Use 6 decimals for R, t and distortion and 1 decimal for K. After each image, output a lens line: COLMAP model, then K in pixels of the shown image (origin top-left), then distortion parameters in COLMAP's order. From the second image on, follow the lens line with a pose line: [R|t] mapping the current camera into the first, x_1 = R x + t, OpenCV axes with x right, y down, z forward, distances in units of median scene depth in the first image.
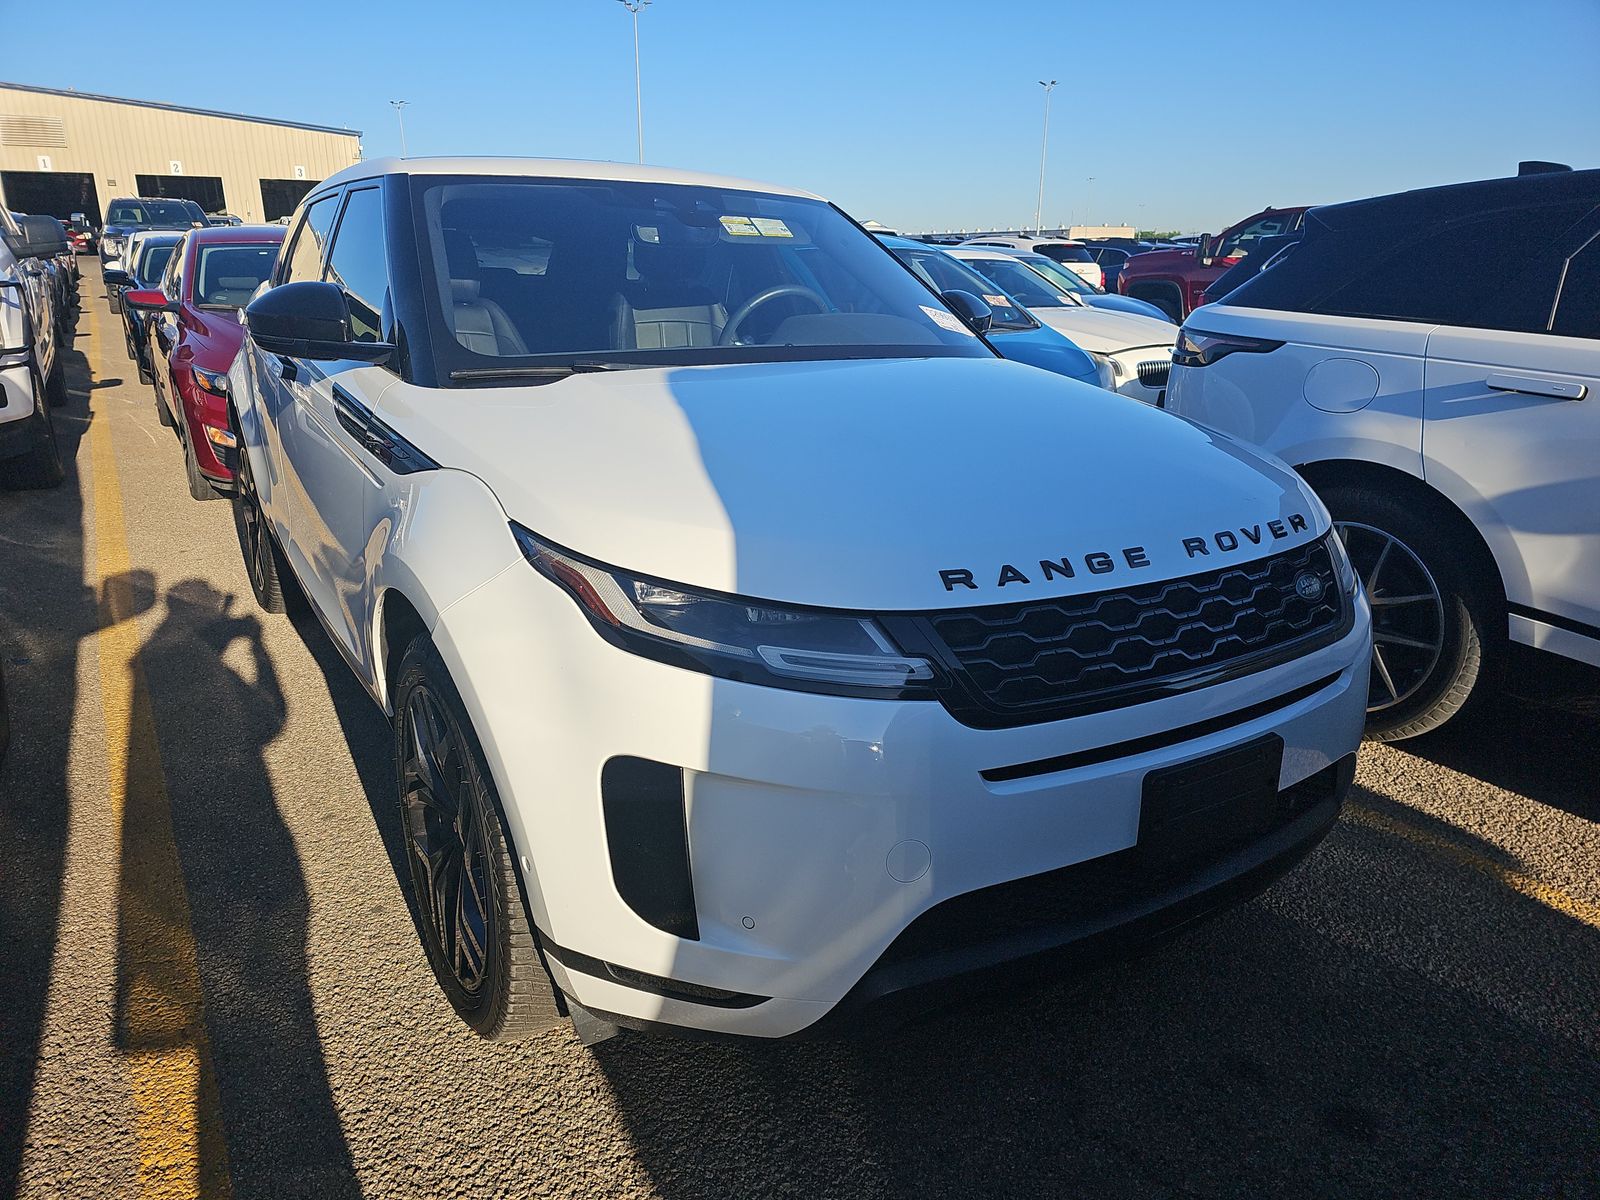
lens RADIAL K [[1058.6, 0, 797.3], [0, 1058.6, 598.8], [0, 0, 1]] dist [0.023237, -0.000211]
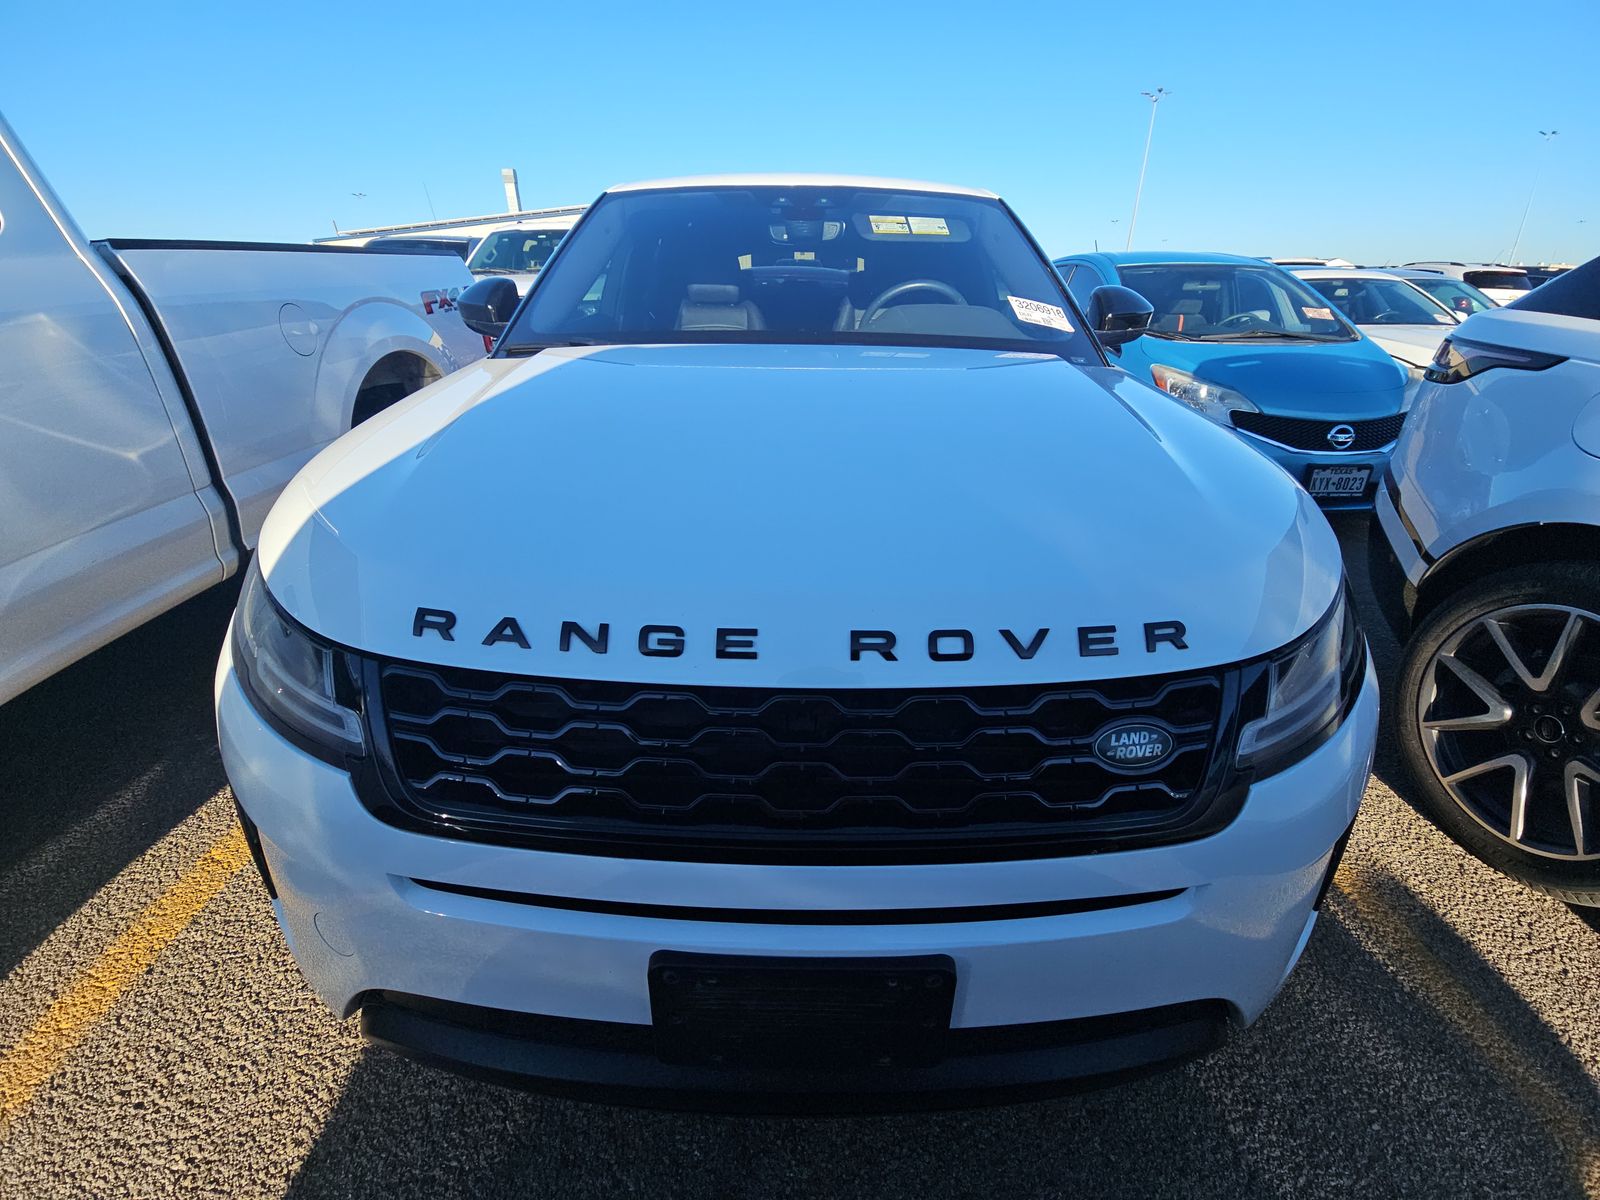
lens RADIAL K [[649.4, 0, 802.3], [0, 649.4, 603.5], [0, 0, 1]] dist [-0.009219, -0.000353]
pose [[0.841828, 0.219973, -0.492886, 0.511372], [-0.151673, 0.972797, 0.175105, -0.131100], [0.517997, -0.072651, 0.852292, 0.633212]]
